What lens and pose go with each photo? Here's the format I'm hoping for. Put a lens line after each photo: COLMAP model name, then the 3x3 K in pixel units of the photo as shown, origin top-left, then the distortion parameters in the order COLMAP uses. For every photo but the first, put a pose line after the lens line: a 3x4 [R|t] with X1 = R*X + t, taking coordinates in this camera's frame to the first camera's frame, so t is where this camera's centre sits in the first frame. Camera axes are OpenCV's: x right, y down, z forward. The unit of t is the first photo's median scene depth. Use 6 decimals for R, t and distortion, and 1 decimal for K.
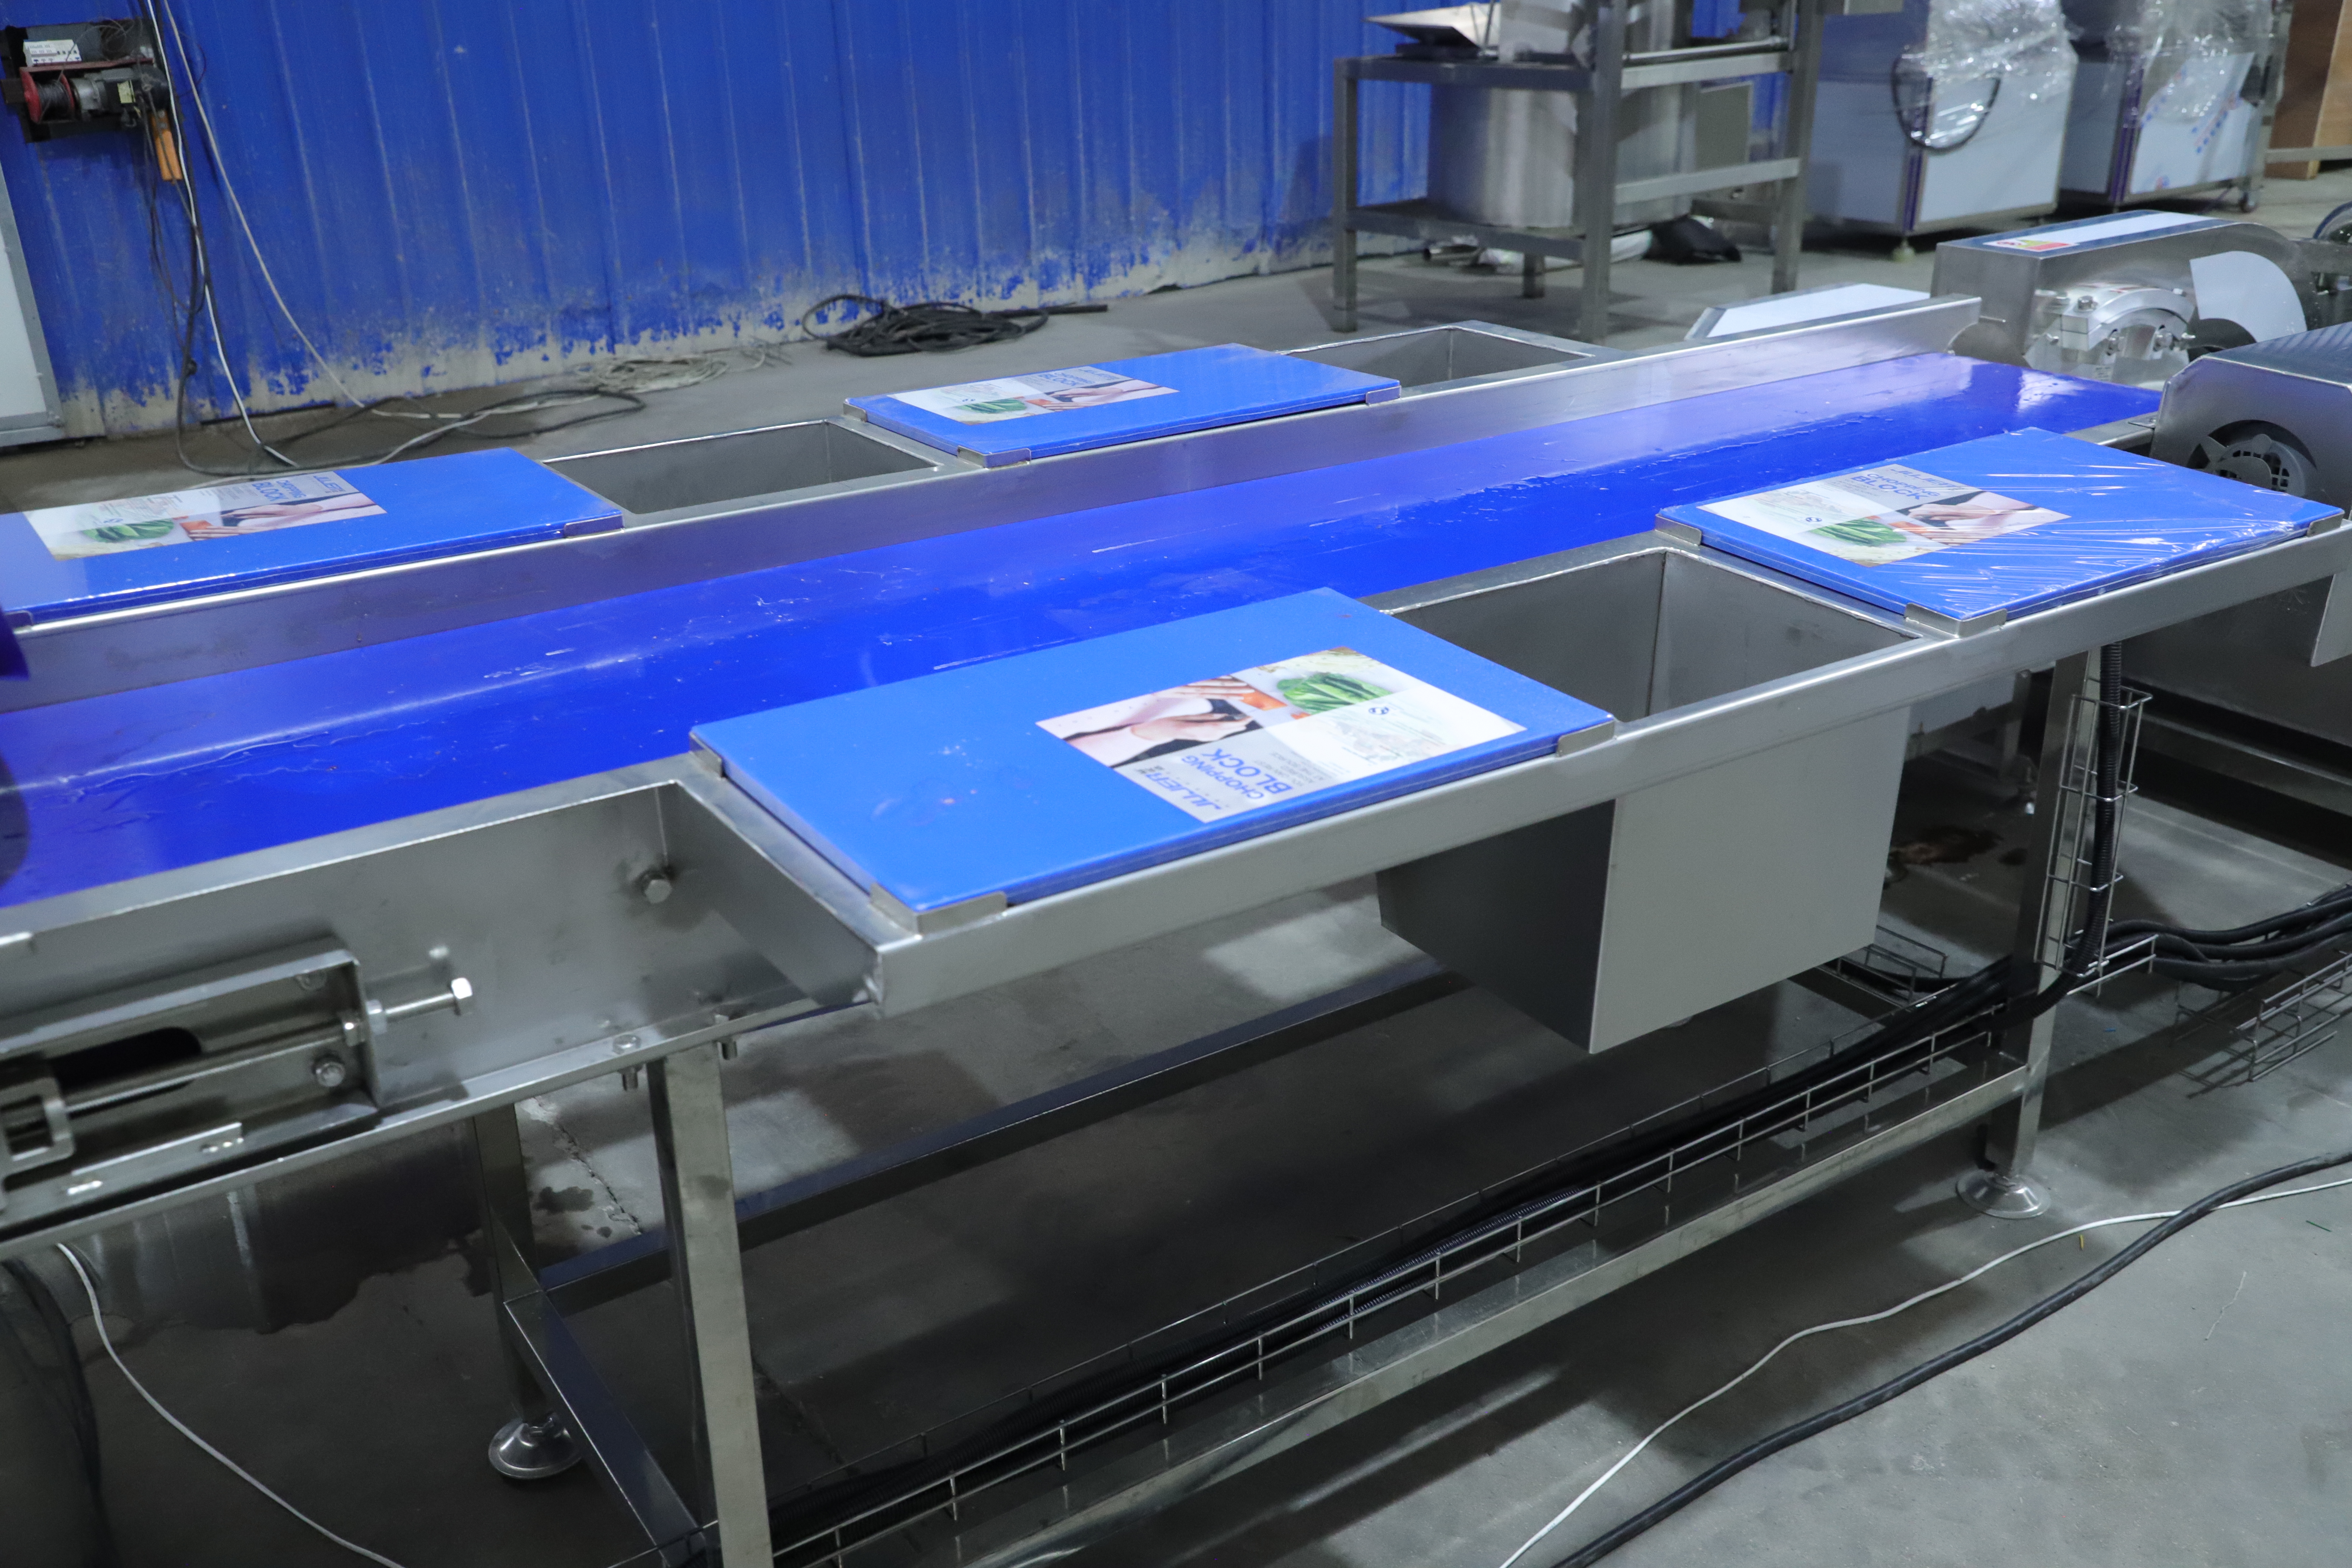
lens RADIAL K [[2104.7, 0, 1176.0], [0, 2104.7, 784.0], [0, 0, 1]] dist [0.007511, 0.001587]
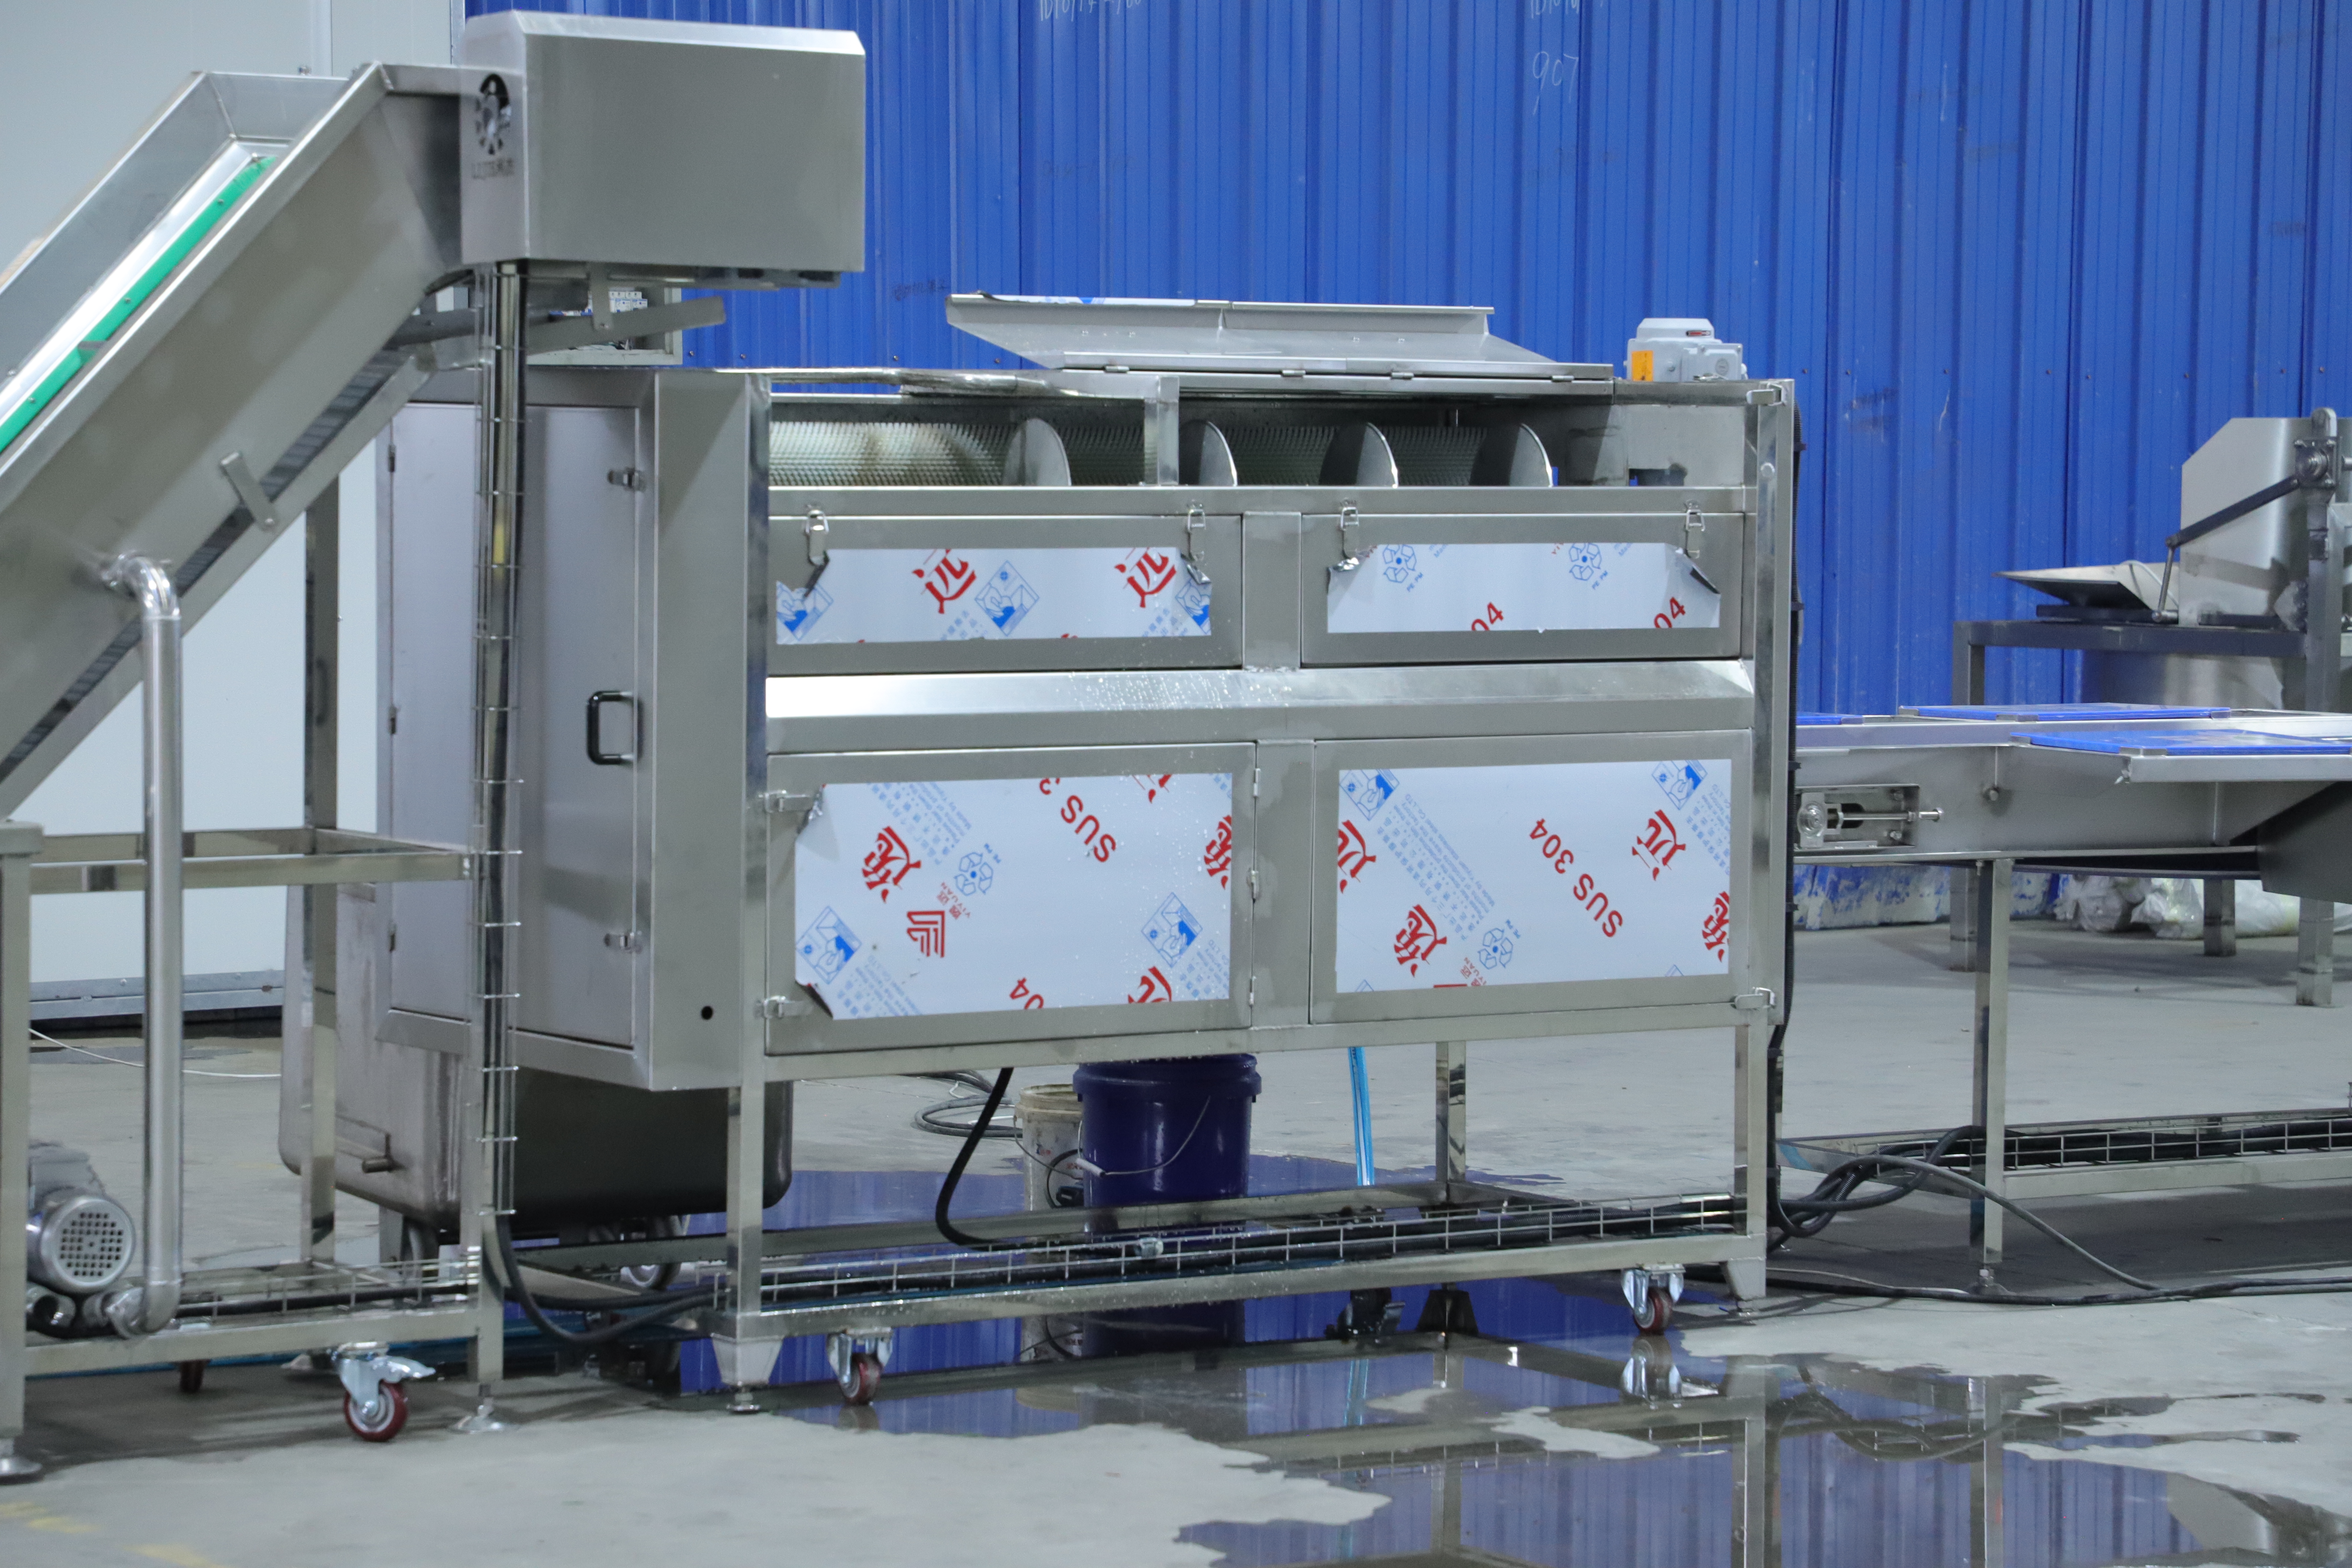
lens RADIAL K [[6919.4, 0, 1176.0], [0, 6919.4, 784.0], [0, 0, 1]] dist [0.701077, 0.359368]
pose [[0.998516, 0.032157, 0.043948, -0.337640], [-0.015609, 0.942176, -0.334754, 0.603463], [-0.052171, 0.333571, 0.941280, -1.446110]]
